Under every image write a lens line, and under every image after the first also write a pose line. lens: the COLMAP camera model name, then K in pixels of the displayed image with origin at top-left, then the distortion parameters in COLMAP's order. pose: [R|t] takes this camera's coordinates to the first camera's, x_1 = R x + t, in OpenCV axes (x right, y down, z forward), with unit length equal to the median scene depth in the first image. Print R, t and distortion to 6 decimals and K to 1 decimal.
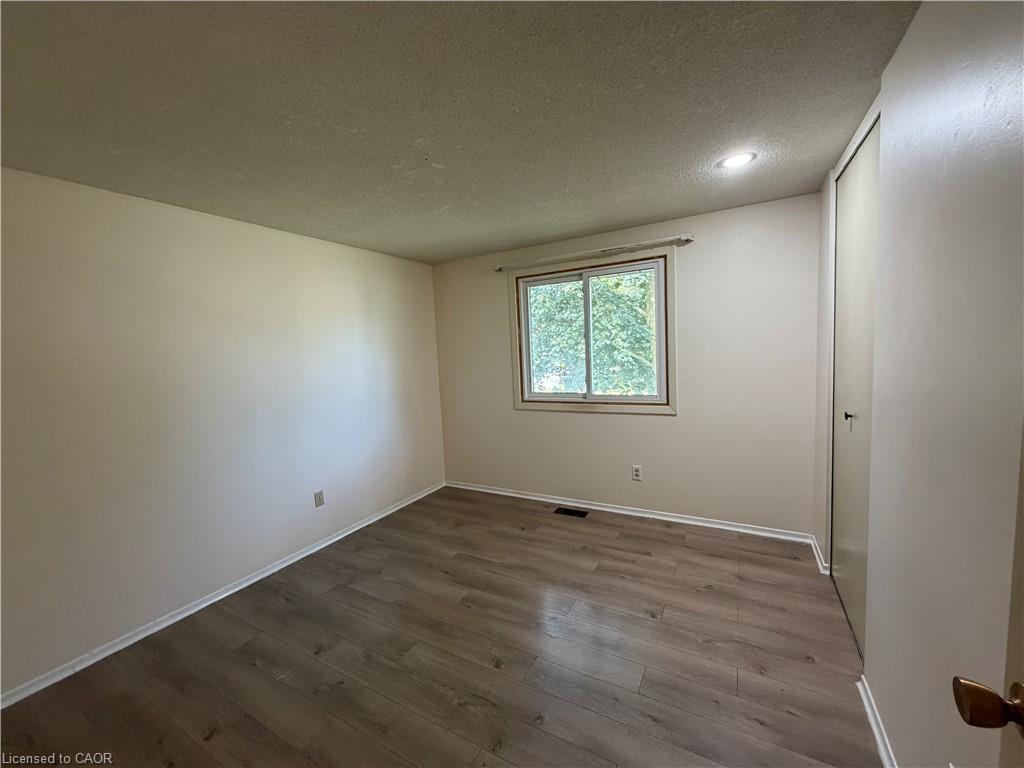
lens RADIAL K [[407.3, 0, 507.6], [0, 407.3, 381.9], [0, 0, 1]] dist [-0.000163, -0.000196]
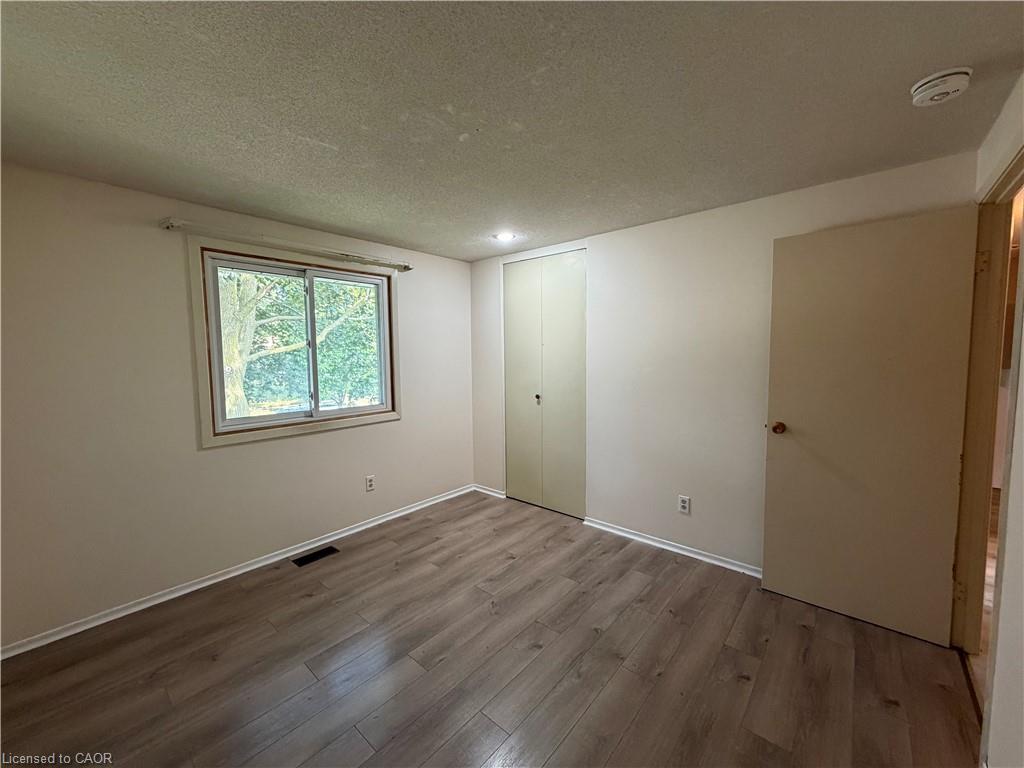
lens RADIAL K [[407.3, 0, 507.6], [0, 407.3, 381.9], [0, 0, 1]] dist [-0.000163, -0.000196]
pose [[0.198029, -0.022677, 0.979934, -0.613975], [0.082827, 0.996544, 0.006324, -0.003633], [-0.976690, 0.079913, 0.199223, 0.467320]]
